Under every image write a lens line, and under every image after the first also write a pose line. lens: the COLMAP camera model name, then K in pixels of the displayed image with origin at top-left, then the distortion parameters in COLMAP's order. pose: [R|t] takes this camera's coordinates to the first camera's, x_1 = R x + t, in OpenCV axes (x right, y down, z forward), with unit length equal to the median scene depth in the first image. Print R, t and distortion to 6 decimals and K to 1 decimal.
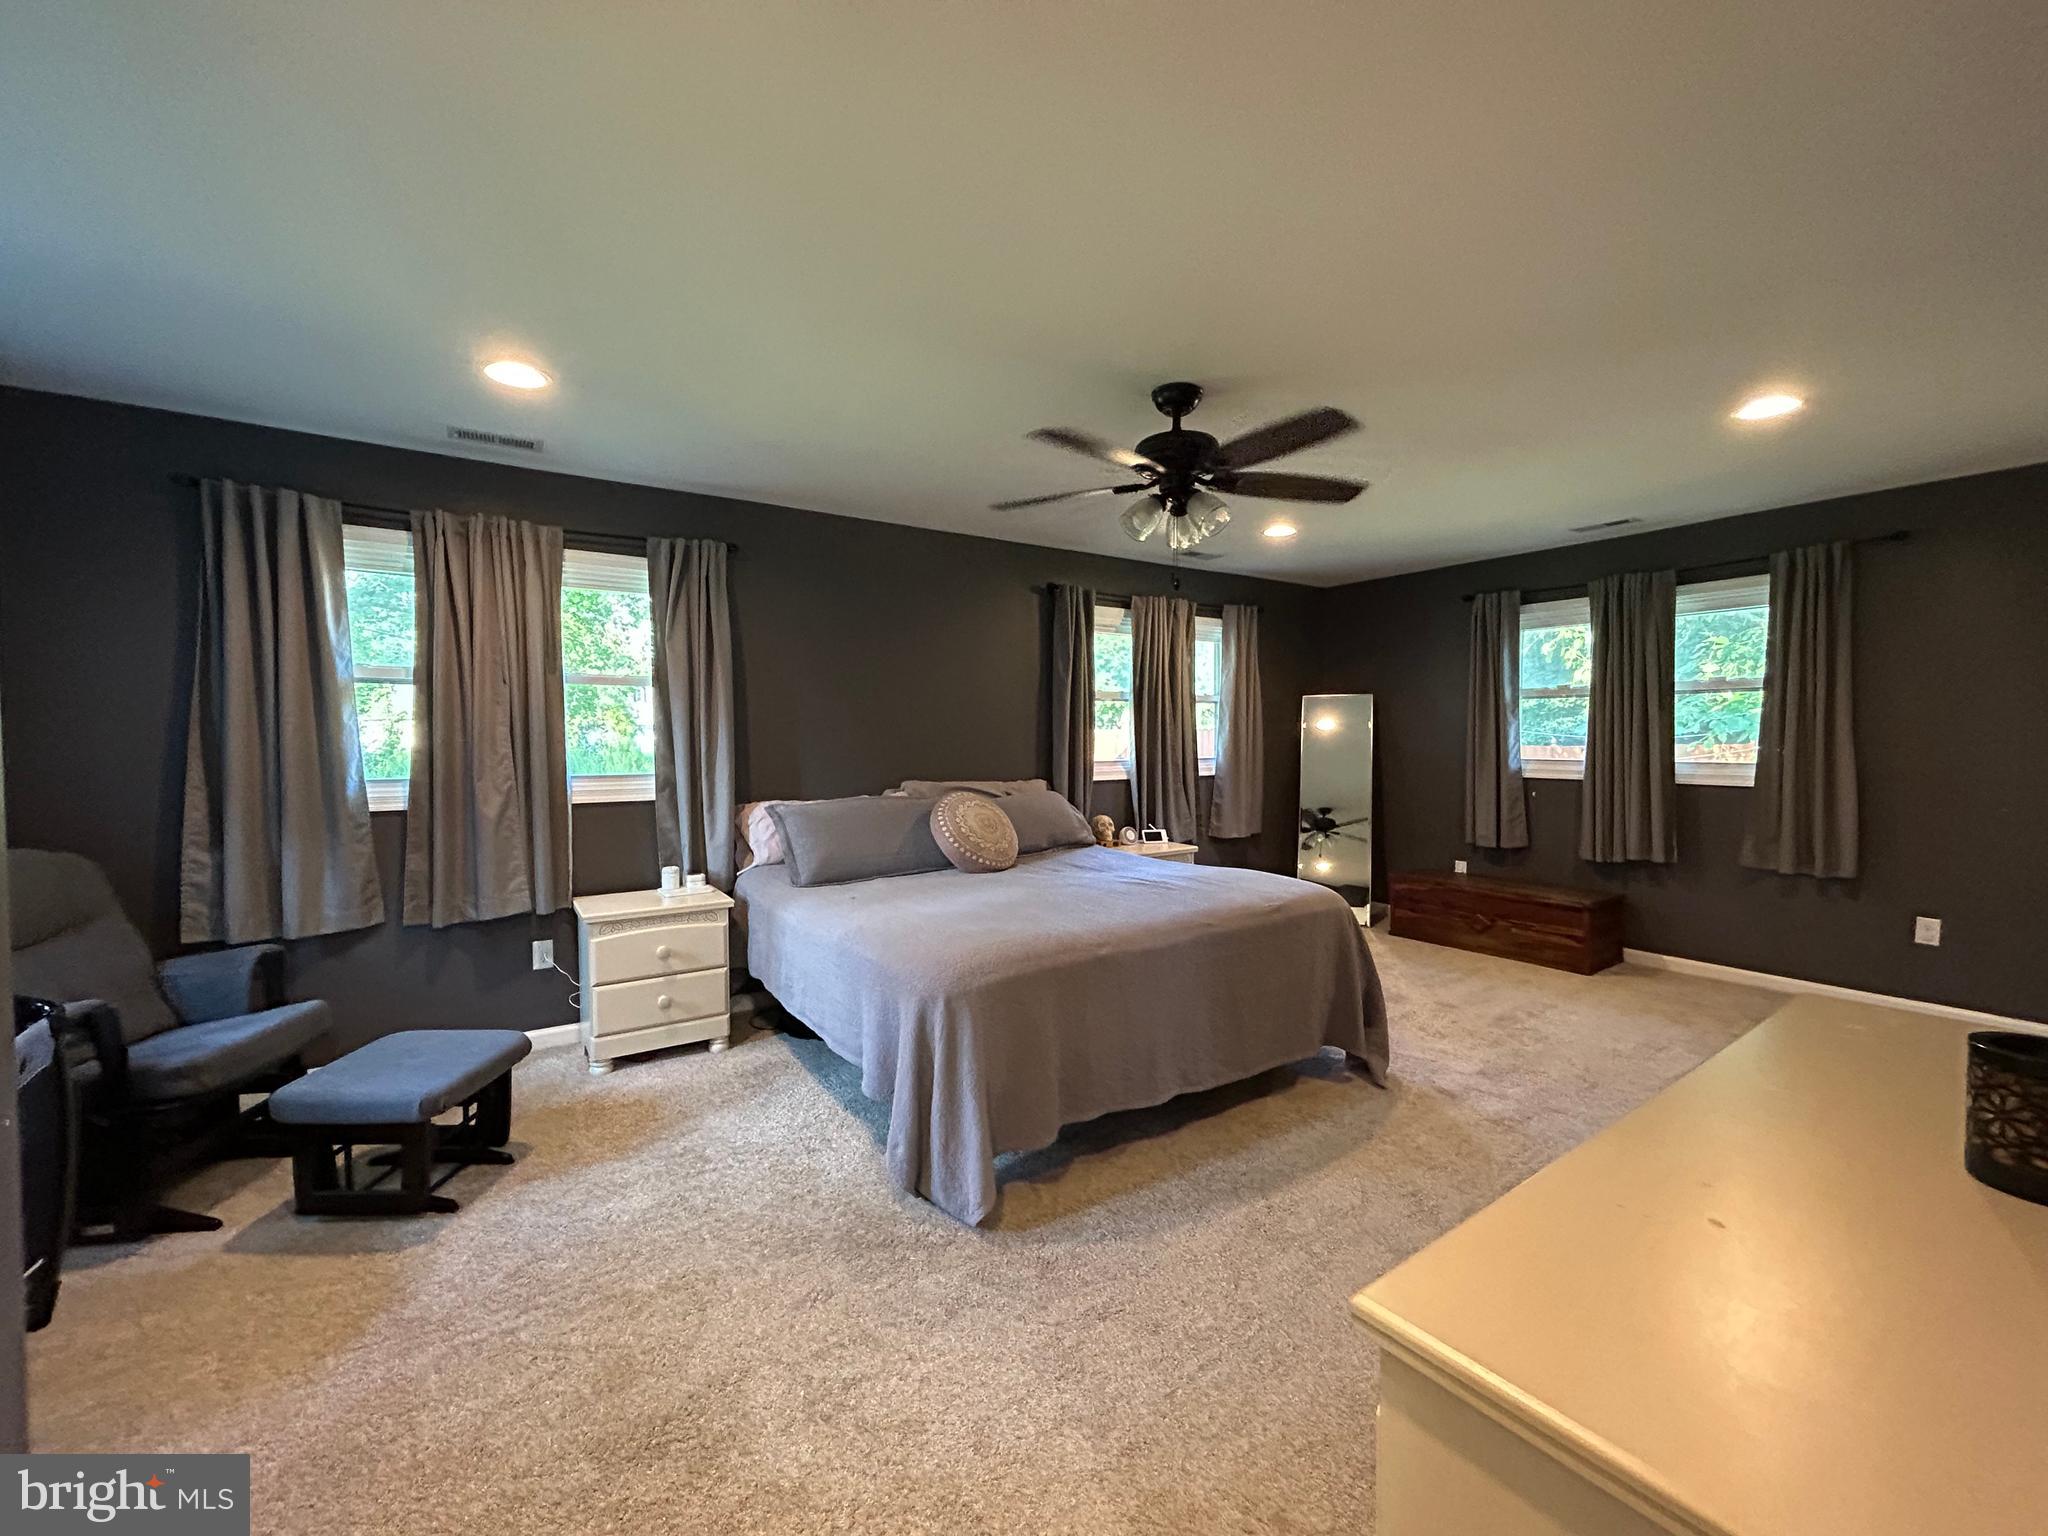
lens RADIAL K [[827.3, 0, 1024.0], [0, 827.3, 768.0], [0, 0, 1]] dist [-0.000690, -0.000397]
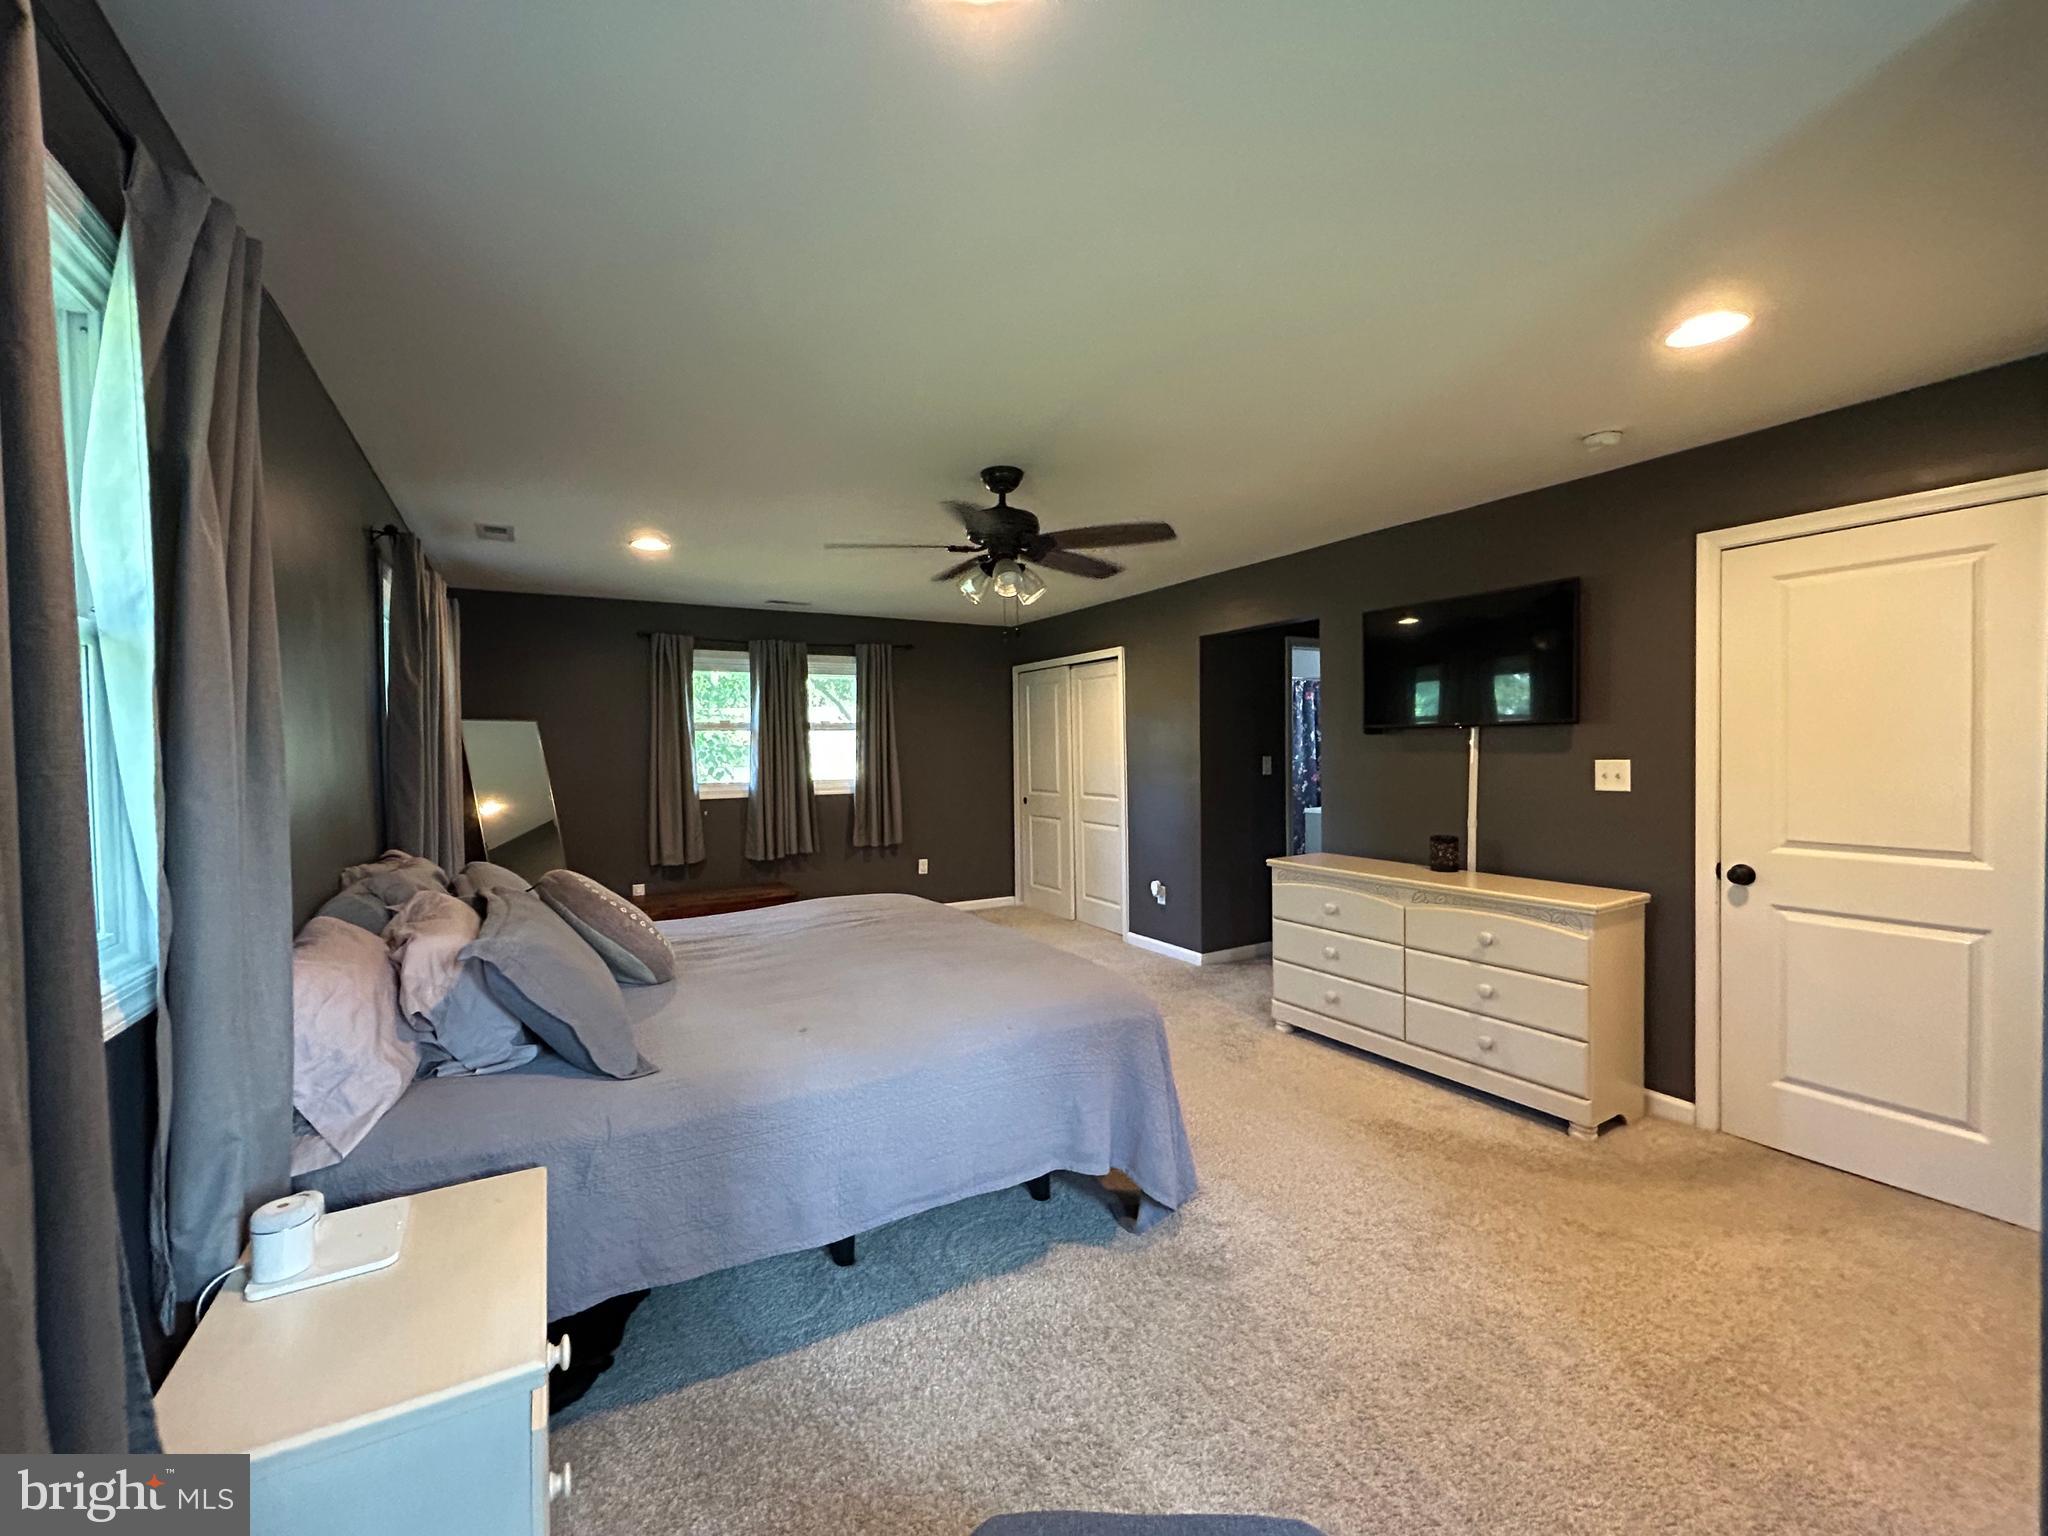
lens RADIAL K [[827.3, 0, 1024.0], [0, 827.3, 768.0], [0, 0, 1]] dist [-0.000690, -0.000397]
pose [[0.072604, -0.020035, 0.997160, -0.609564], [0.054793, 0.998368, 0.016069, -0.030835], [-0.995855, 0.053471, 0.073583, 0.557834]]
